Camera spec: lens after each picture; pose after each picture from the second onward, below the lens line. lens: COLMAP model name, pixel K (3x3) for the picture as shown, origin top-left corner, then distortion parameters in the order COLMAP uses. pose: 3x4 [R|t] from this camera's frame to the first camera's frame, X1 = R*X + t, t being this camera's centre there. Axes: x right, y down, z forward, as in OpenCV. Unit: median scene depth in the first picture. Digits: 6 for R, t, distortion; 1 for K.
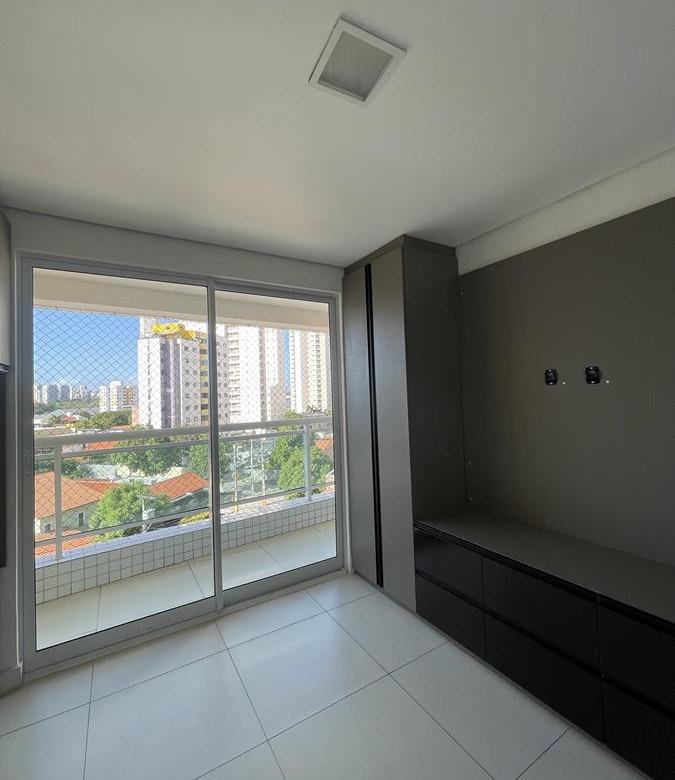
lens RADIAL K [[363.9, 0, 336.9], [0, 363.9, 382.4], [0, 0, 1]] dist [-0.000622, -0.000780]
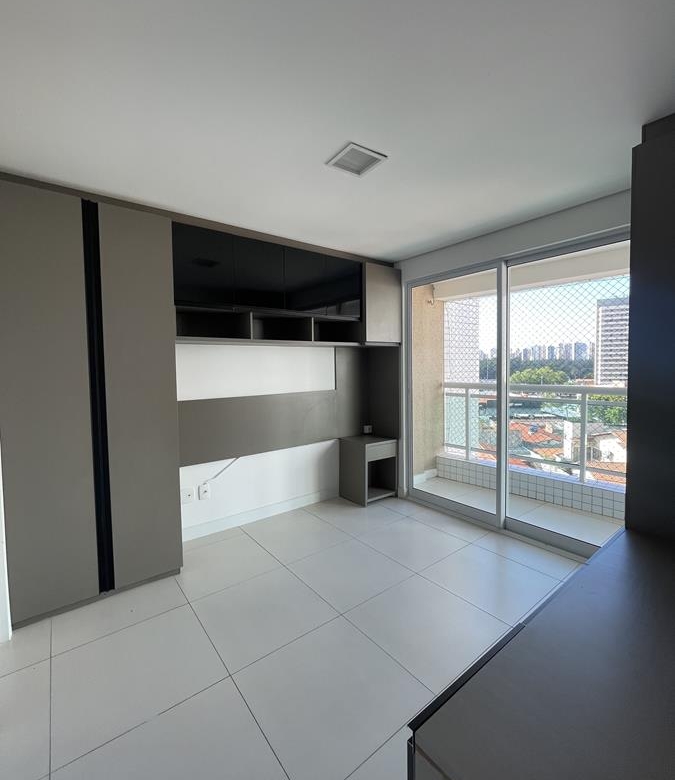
lens RADIAL K [[363.9, 0, 336.9], [0, 363.9, 382.4], [0, 0, 1]] dist [-0.000622, -0.000780]
pose [[0.113863, 0.078619, -0.990381, 0.759232], [0.043787, 0.995498, 0.084059, -0.007515], [0.992531, -0.052937, 0.109908, 0.300504]]
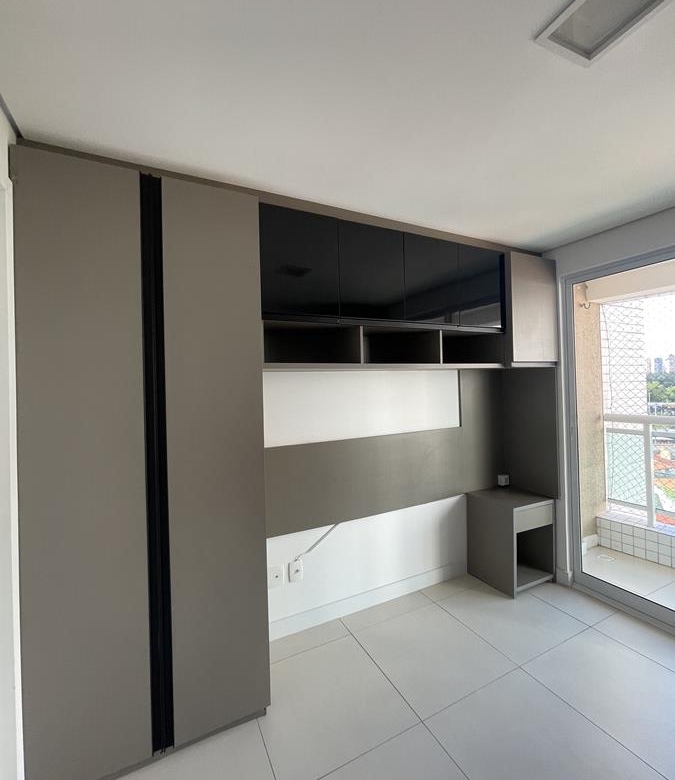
lens RADIAL K [[363.9, 0, 336.9], [0, 363.9, 382.4], [0, 0, 1]] dist [-0.000622, -0.000780]
pose [[-0.079597, 0.029602, -0.996388, 0.418919], [0.062240, 0.997756, 0.024671, -0.038225], [0.994882, -0.060051, -0.081261, 0.182127]]
